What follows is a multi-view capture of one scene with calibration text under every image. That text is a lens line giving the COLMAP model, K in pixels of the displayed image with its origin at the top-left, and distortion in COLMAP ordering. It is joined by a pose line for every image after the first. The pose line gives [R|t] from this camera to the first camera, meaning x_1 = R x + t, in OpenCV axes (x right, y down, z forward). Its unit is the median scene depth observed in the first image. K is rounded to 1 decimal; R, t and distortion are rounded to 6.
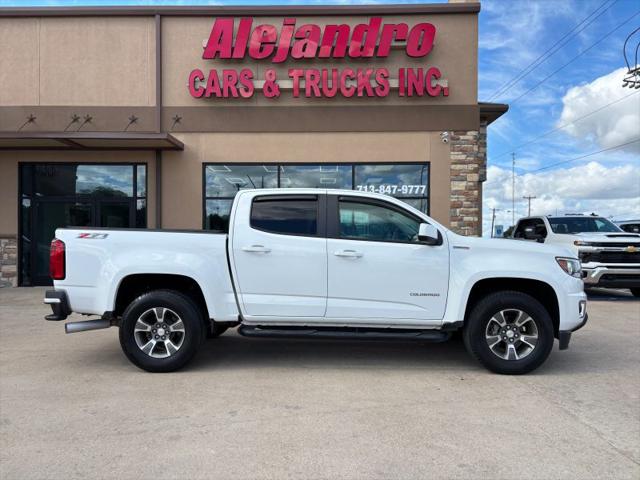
lens RADIAL K [[479.8, 0, 314.8], [0, 479.8, 241.3], [0, 0, 1]] dist [0.065031, -0.065304]
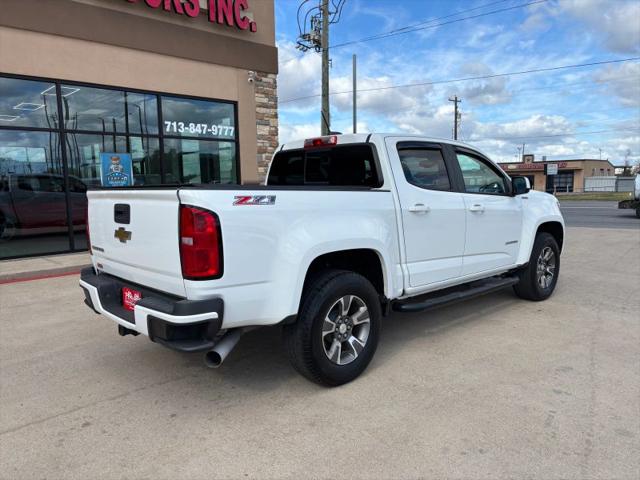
lens RADIAL K [[479.8, 0, 314.8], [0, 479.8, 241.3], [0, 0, 1]] dist [0.065031, -0.065304]
pose [[0.720868, -0.096459, 0.686327, -0.821877], [0.011277, 0.991769, 0.127542, -0.035532], [-0.692981, -0.084201, 0.716022, 0.514662]]
